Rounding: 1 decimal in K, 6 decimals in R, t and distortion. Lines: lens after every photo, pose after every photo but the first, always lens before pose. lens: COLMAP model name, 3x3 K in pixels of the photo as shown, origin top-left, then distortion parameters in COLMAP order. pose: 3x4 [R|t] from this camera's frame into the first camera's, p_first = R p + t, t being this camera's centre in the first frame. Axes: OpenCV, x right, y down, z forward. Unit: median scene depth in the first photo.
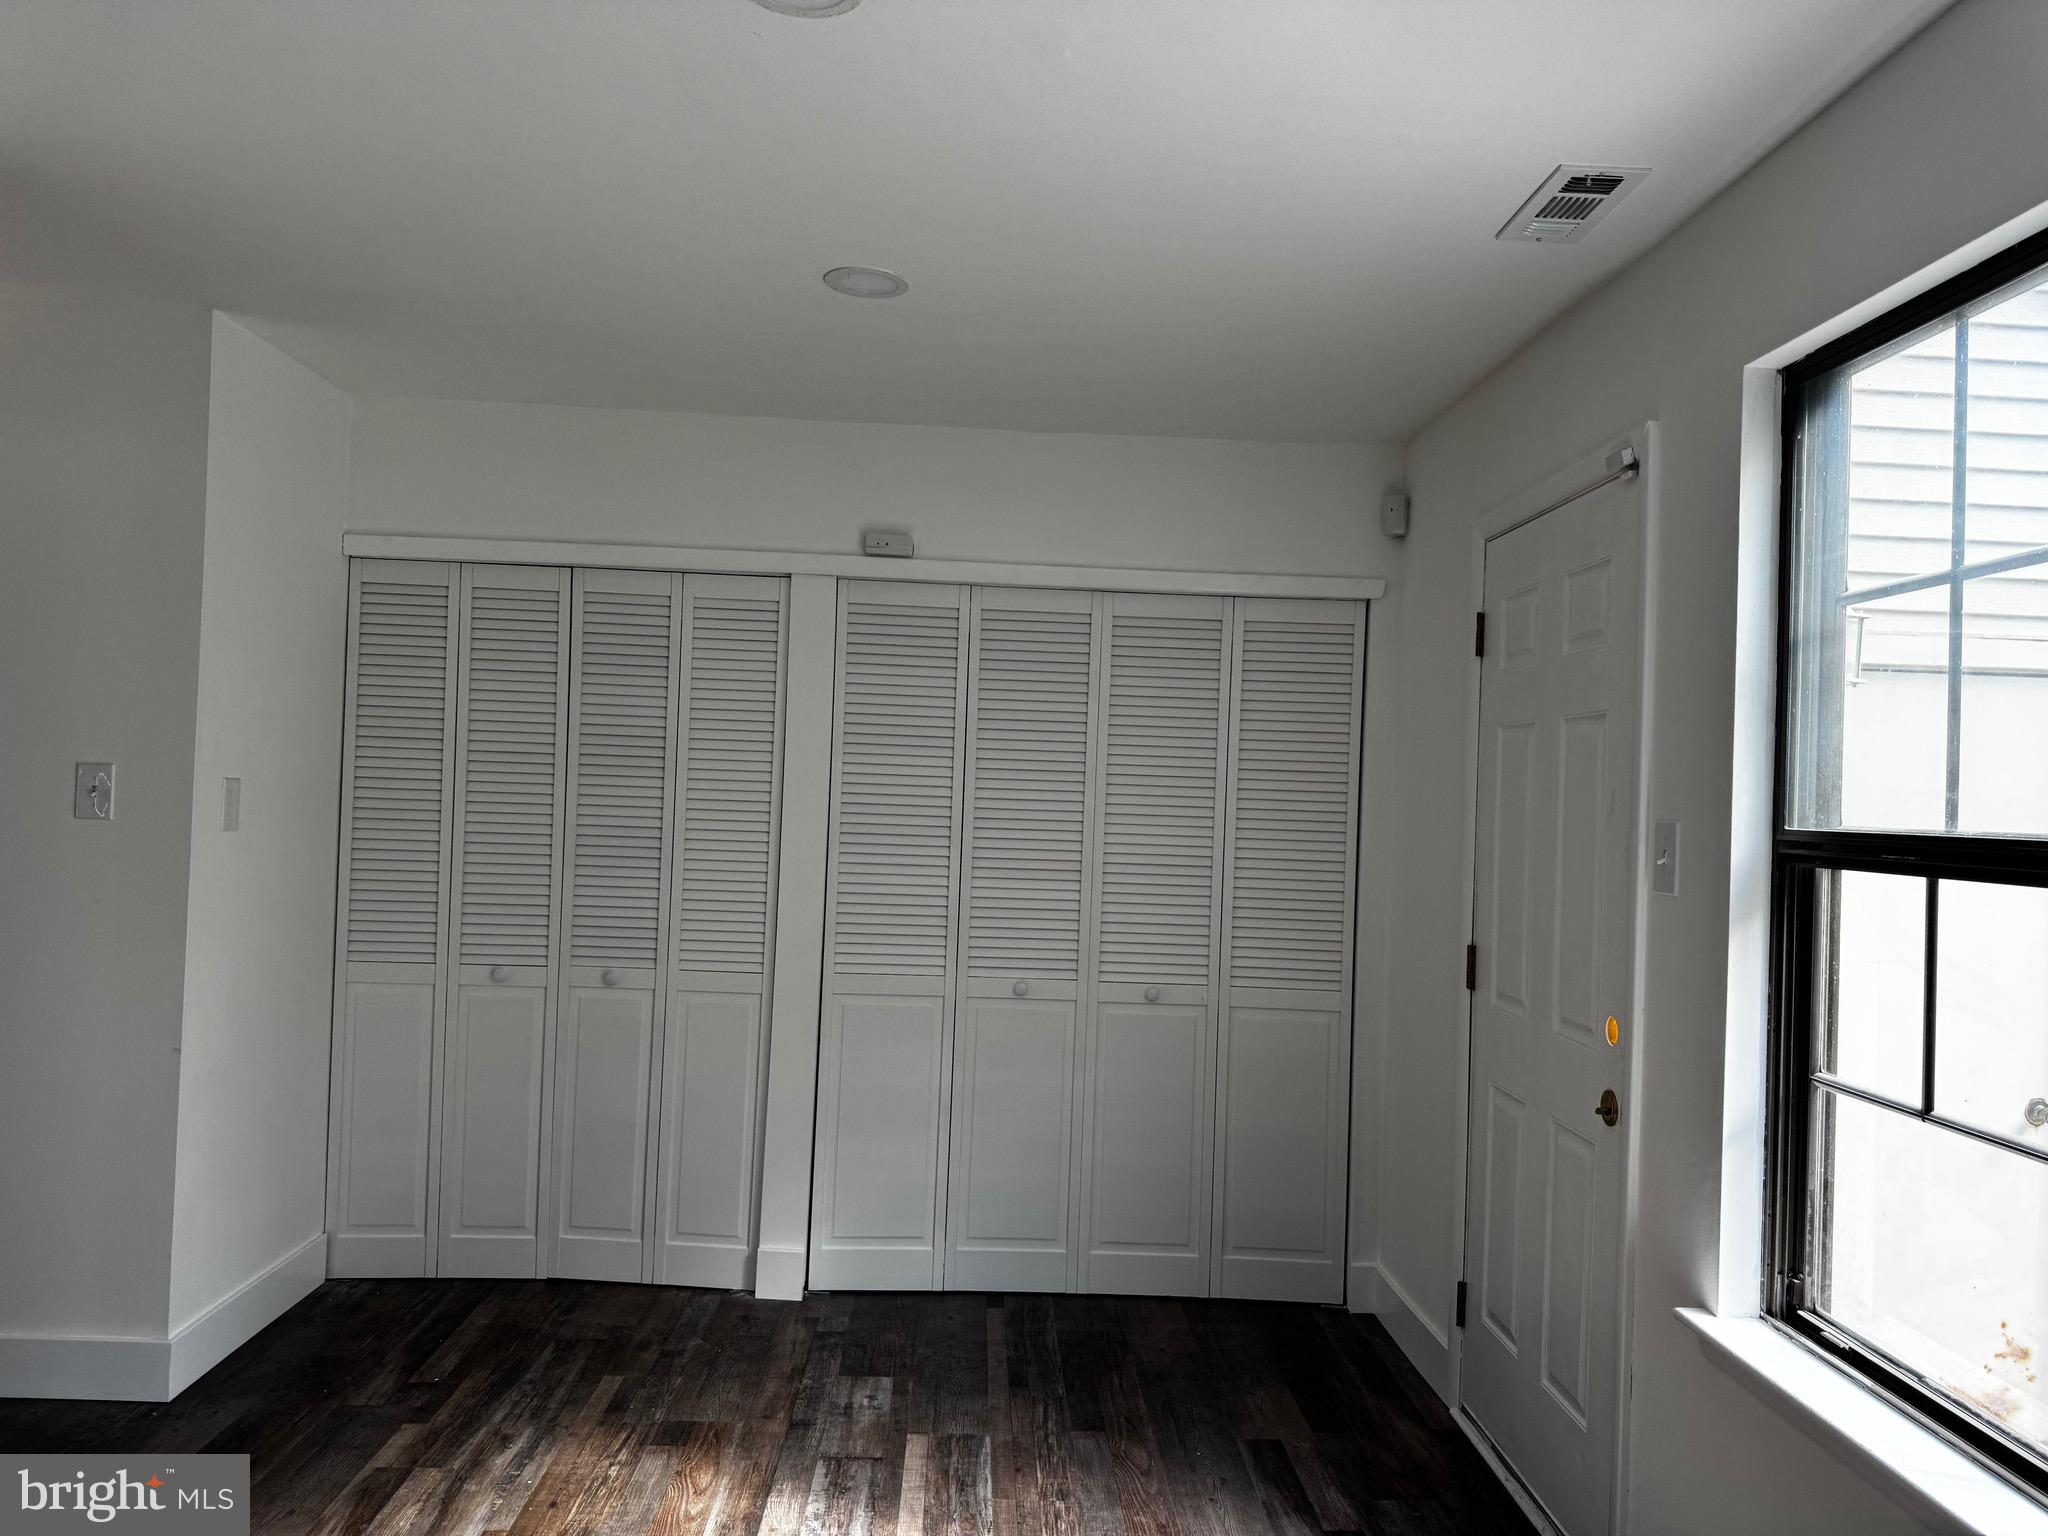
lens RADIAL K [[1438.1, 0, 1023.9], [0, 1438.1, 767.7], [0, 0, 1]] dist [0.039816, -0.052625]
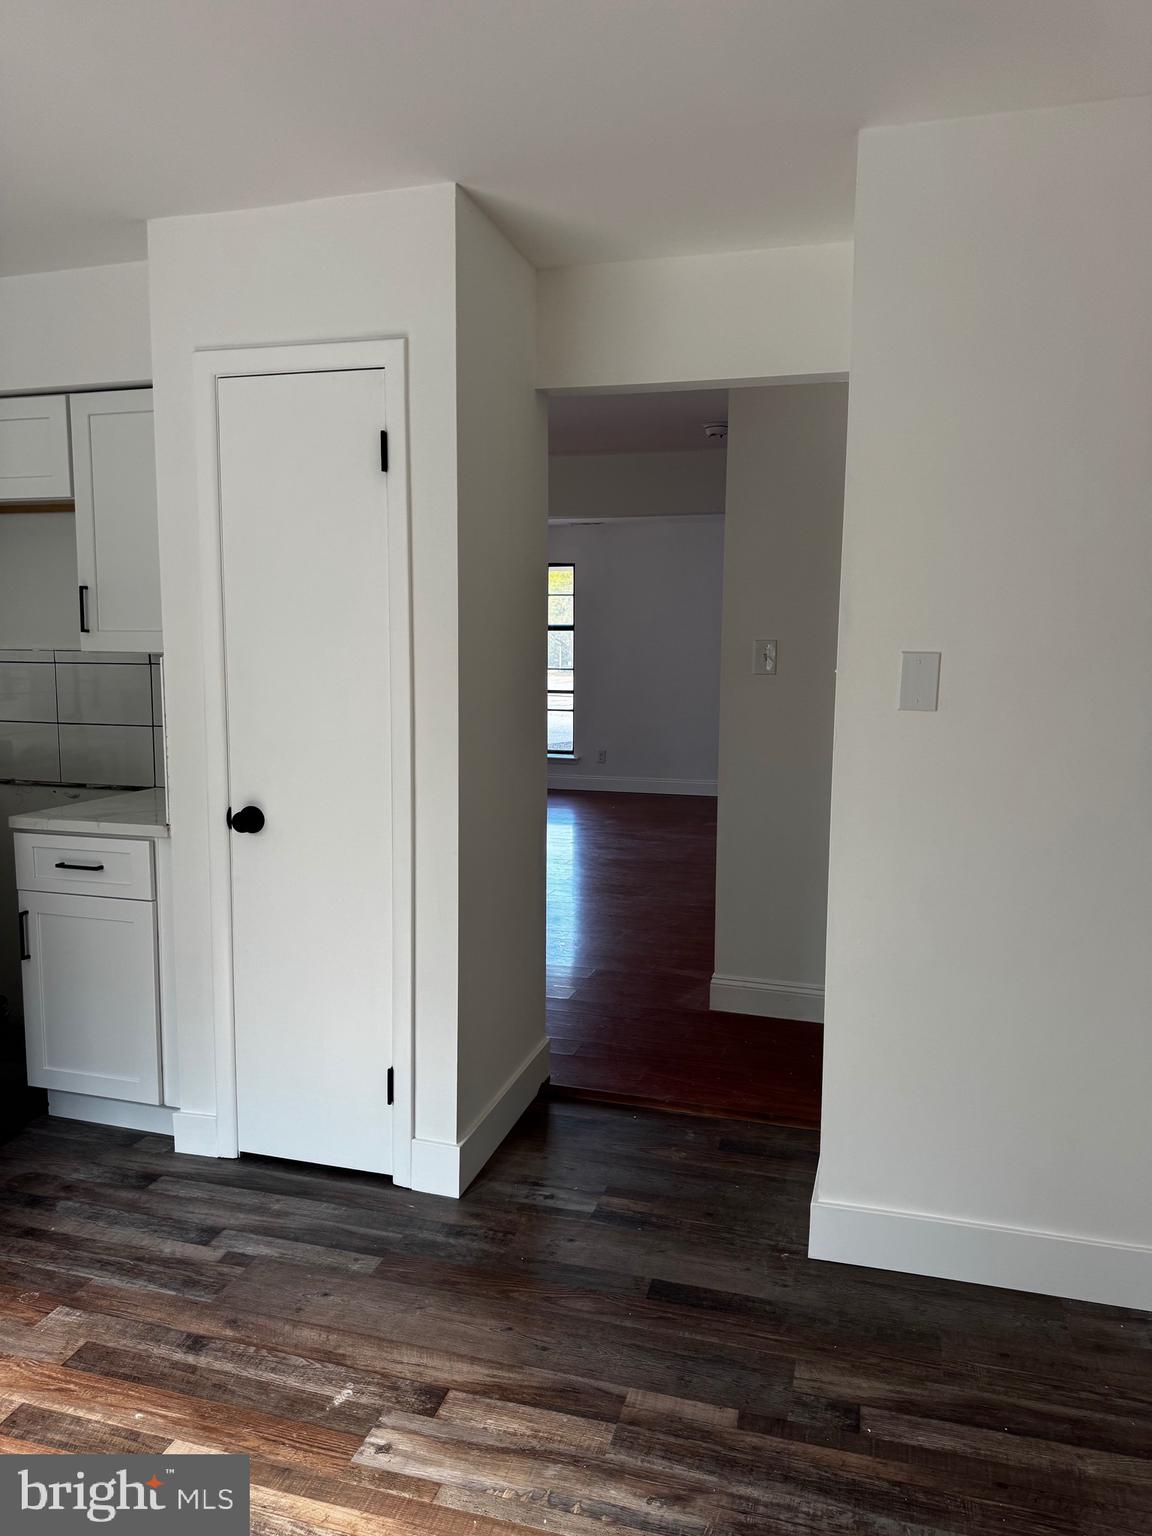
lens RADIAL K [[1078.6, 0, 568.1], [0, 1078.6, 780.2], [0, 0, 1]] dist [0.039816, -0.052625]
pose [[-0.313594, 0.077098, -0.946422, 0.171792], [-0.008714, 0.996423, 0.084058, 0.039301], [0.949517, 0.034607, -0.311800, 1.110977]]
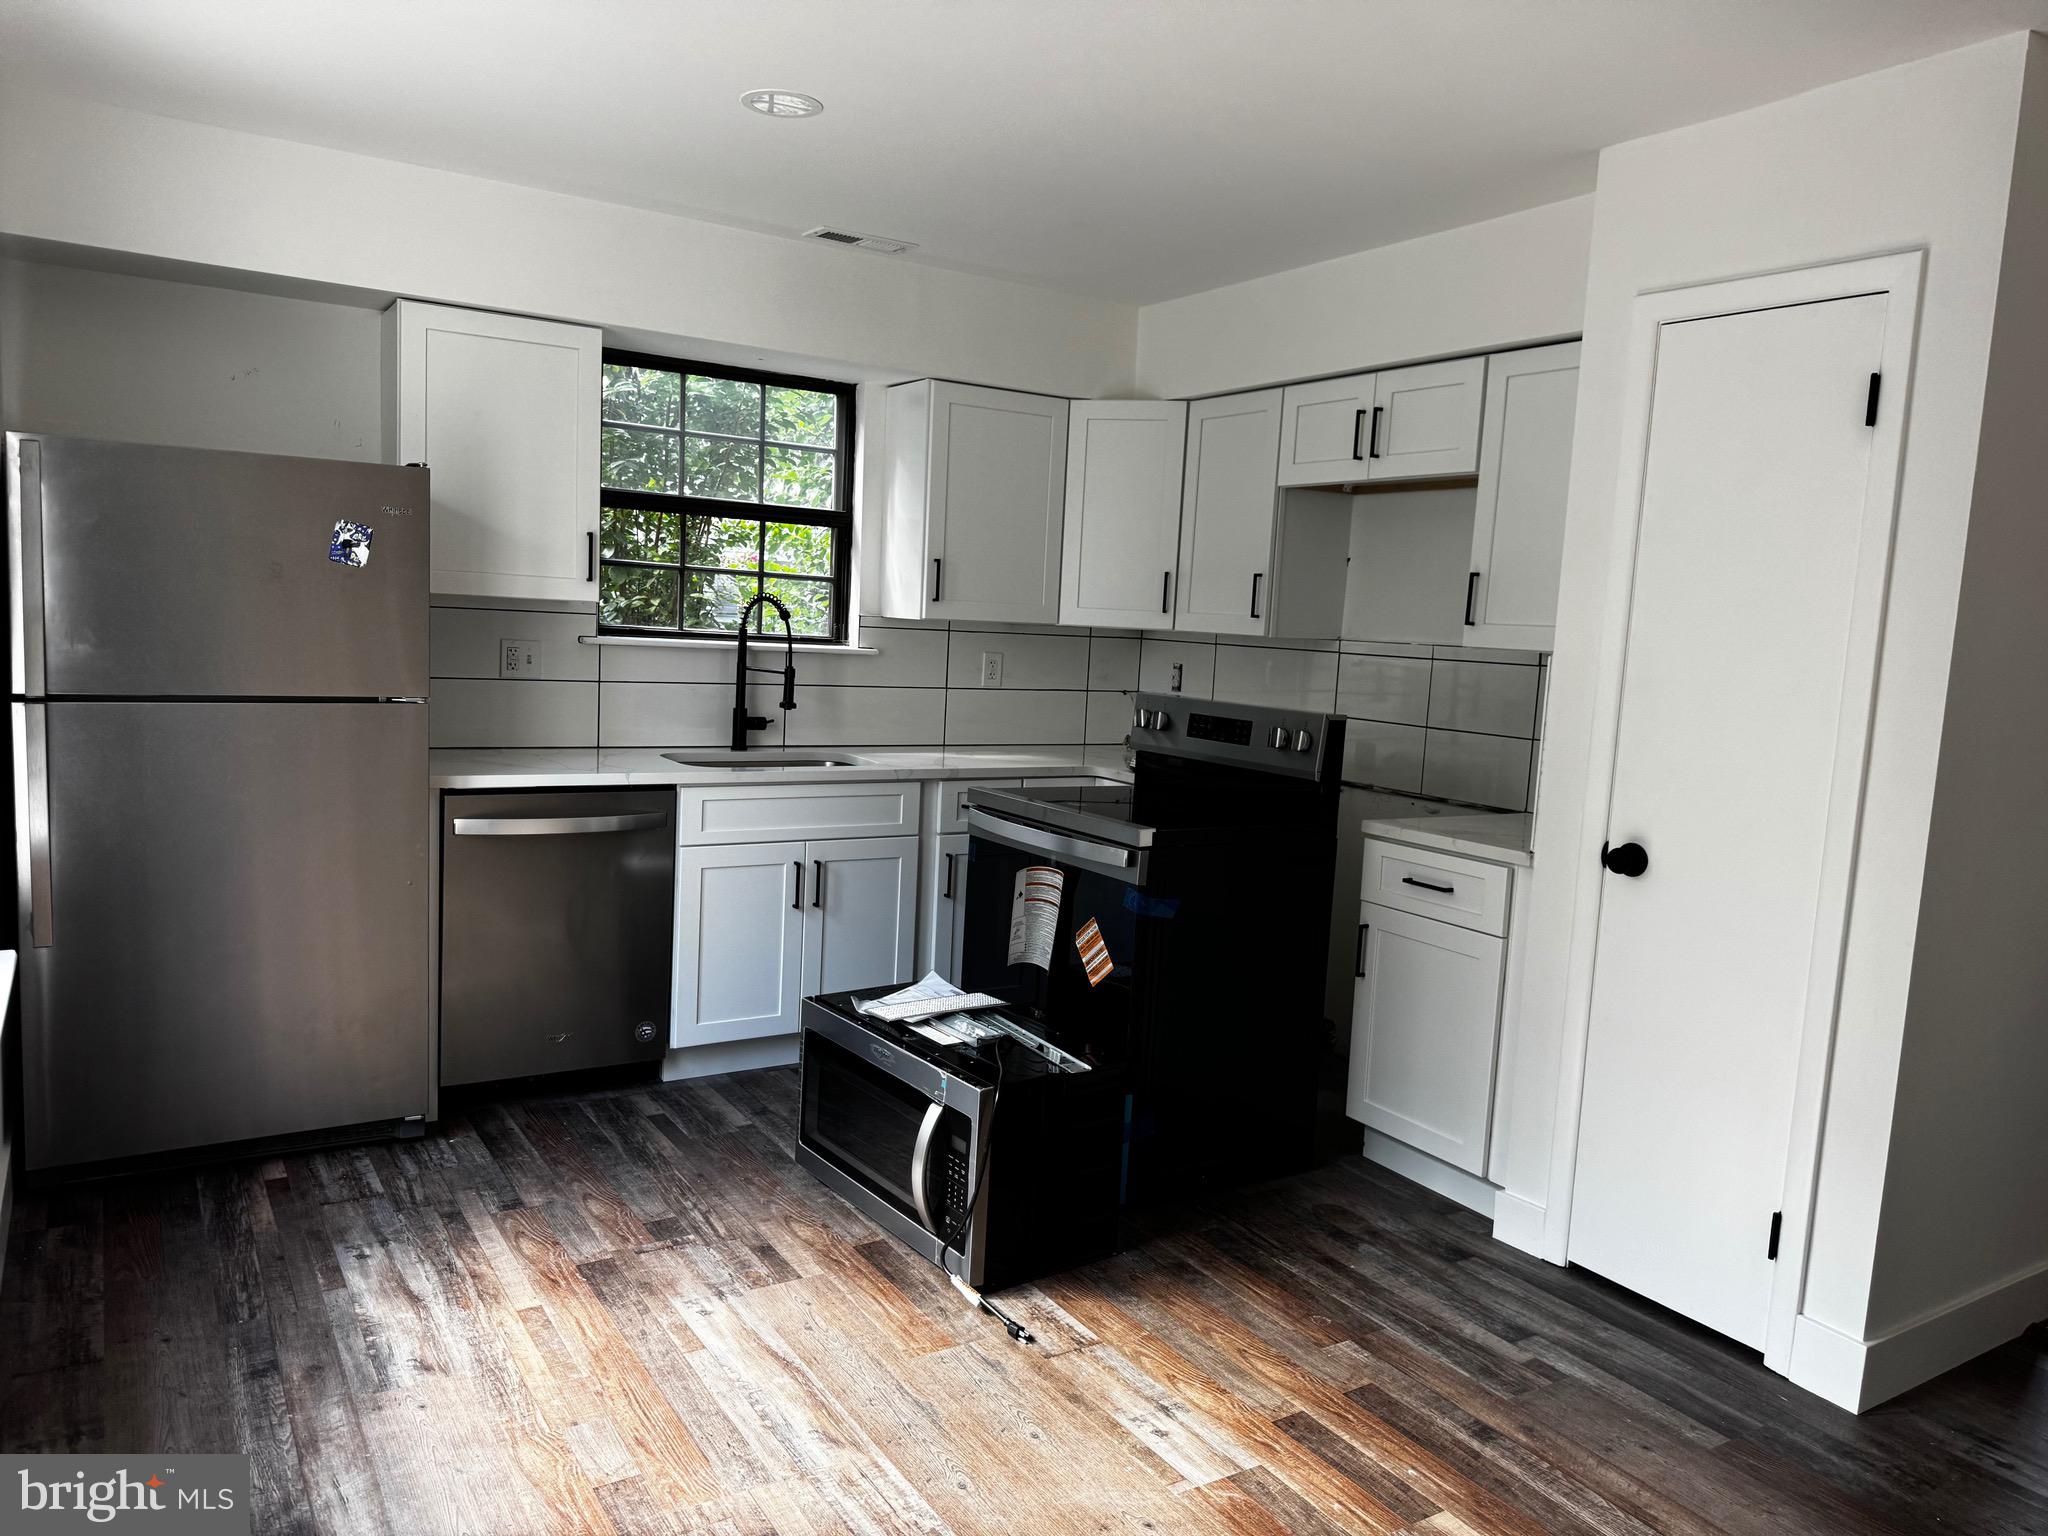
lens RADIAL K [[1438.1, 0, 1031.0], [0, 1438.1, 768.4], [0, 0, 1]] dist [0.039816, -0.052625]
pose [[-0.856020, -0.026426, -0.516266, 0.262929], [-0.076857, 0.994099, 0.076552, 0.044783], [0.511197, 0.105209, -0.853000, 1.204364]]
